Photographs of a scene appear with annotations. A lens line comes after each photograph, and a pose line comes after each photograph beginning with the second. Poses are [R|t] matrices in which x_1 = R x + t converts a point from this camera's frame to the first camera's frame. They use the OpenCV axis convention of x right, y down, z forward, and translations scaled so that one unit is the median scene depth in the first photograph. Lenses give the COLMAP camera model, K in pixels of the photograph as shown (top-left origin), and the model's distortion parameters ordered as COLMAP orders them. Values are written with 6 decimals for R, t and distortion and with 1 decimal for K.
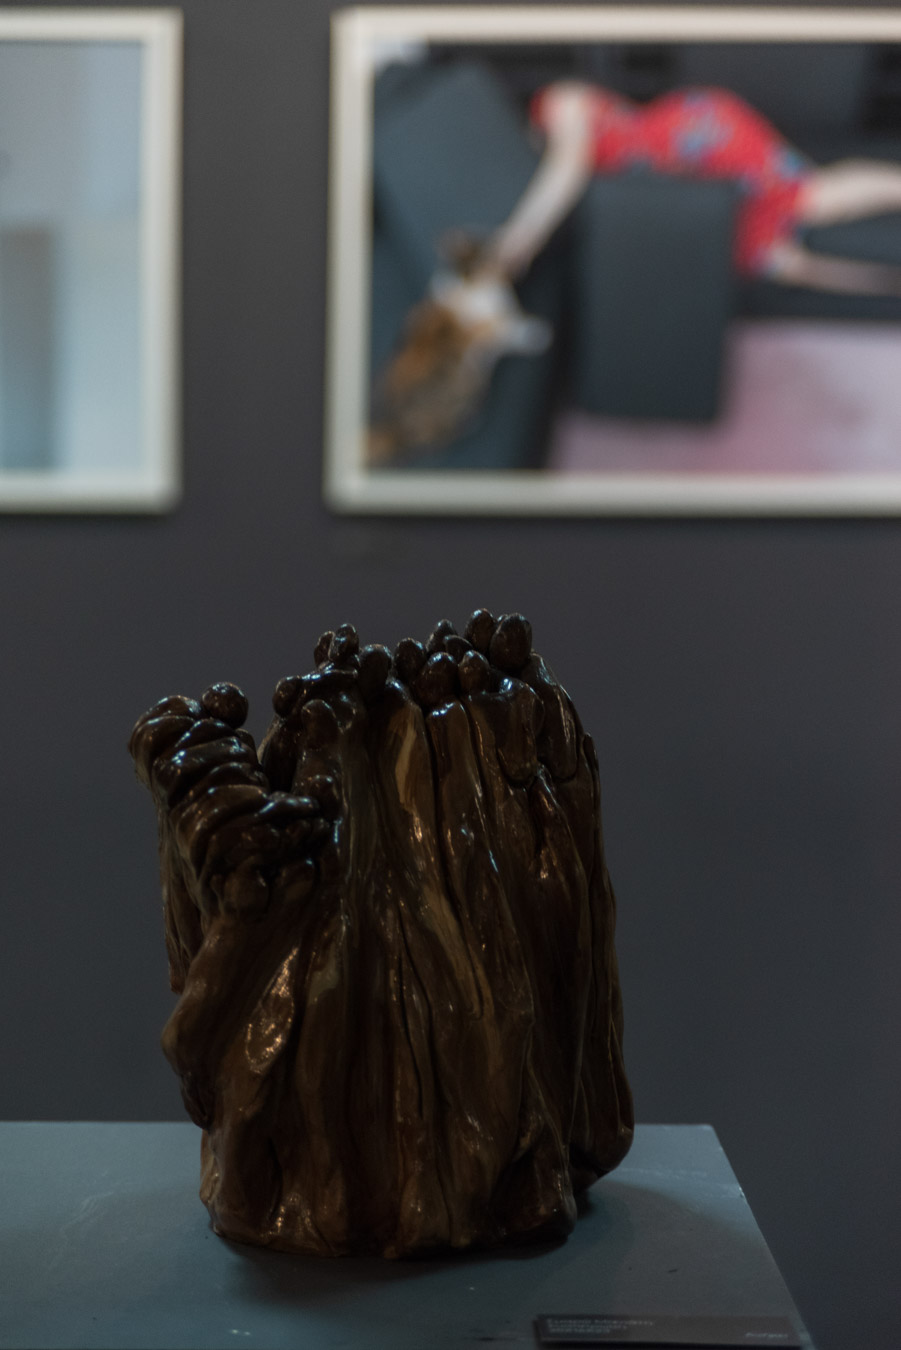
lens RADIAL K [[4252.0, 0, 450.5], [0, 4252.0, 675.0], [0, 0, 1]] dist [0.610091, -0.596499]
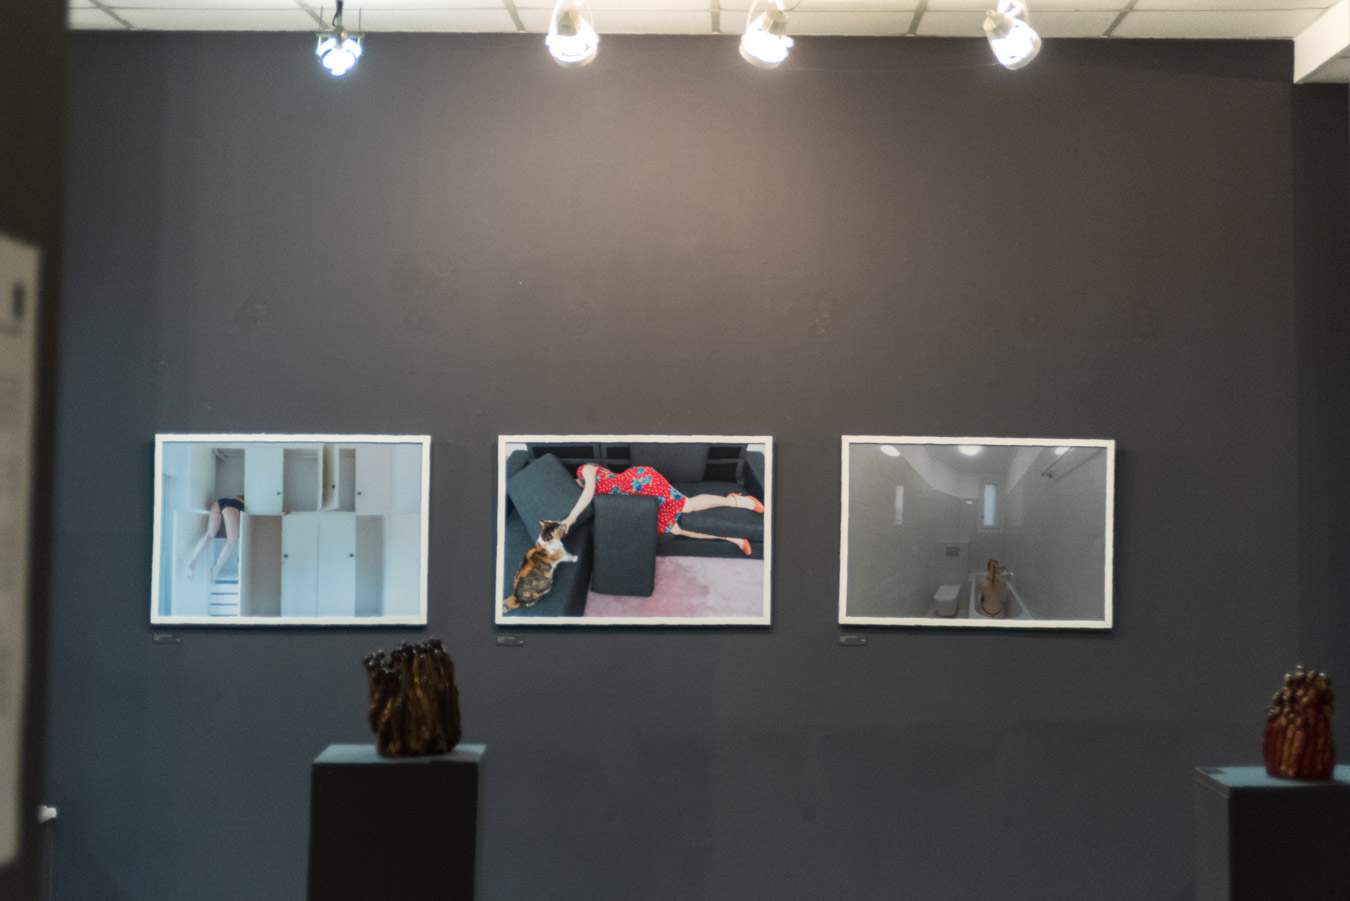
lens RADIAL K [[2369.8, 0, 675.0], [0, 2369.8, 450.5], [0, 0, 1]] dist [0.038883, -0.100932]
pose [[0.999775, -0.000051, 0.021220, 0.249668], [0.002536, 0.993115, -0.117112, 0.101189], [-0.021068, 0.117140, 0.992892, -1.966905]]
